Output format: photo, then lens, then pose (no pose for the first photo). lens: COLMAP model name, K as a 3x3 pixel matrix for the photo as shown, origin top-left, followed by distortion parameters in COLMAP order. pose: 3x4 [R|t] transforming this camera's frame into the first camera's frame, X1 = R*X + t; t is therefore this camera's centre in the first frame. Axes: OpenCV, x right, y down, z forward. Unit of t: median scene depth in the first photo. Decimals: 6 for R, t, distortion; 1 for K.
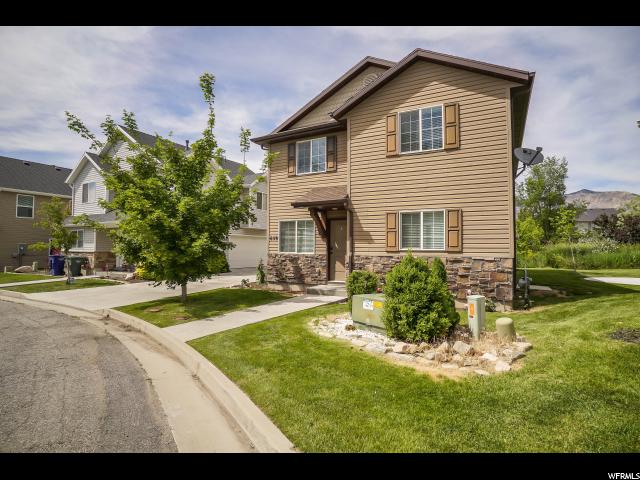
lens RADIAL K [[335.9, 0, 314.6], [0, 335.9, 239.6], [0, 0, 1]] dist [-0.071981, 0.031697]
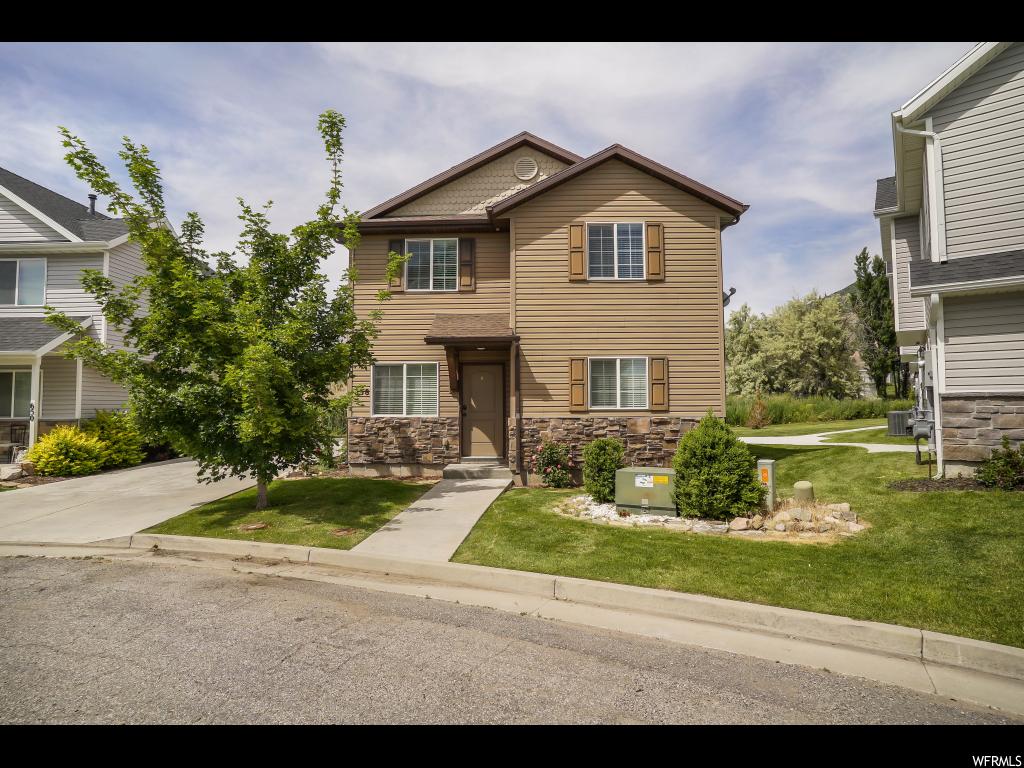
lens RADIAL K [[537.5, 0, 503.4], [0, 537.5, 383.3], [0, 0, 1]] dist [-0.071981, 0.031697]
pose [[0.891513, 0.010212, 0.452879, -0.434733], [-0.003242, 0.999864, -0.016164, -0.006145], [-0.452983, 0.012942, 0.891425, 0.029264]]
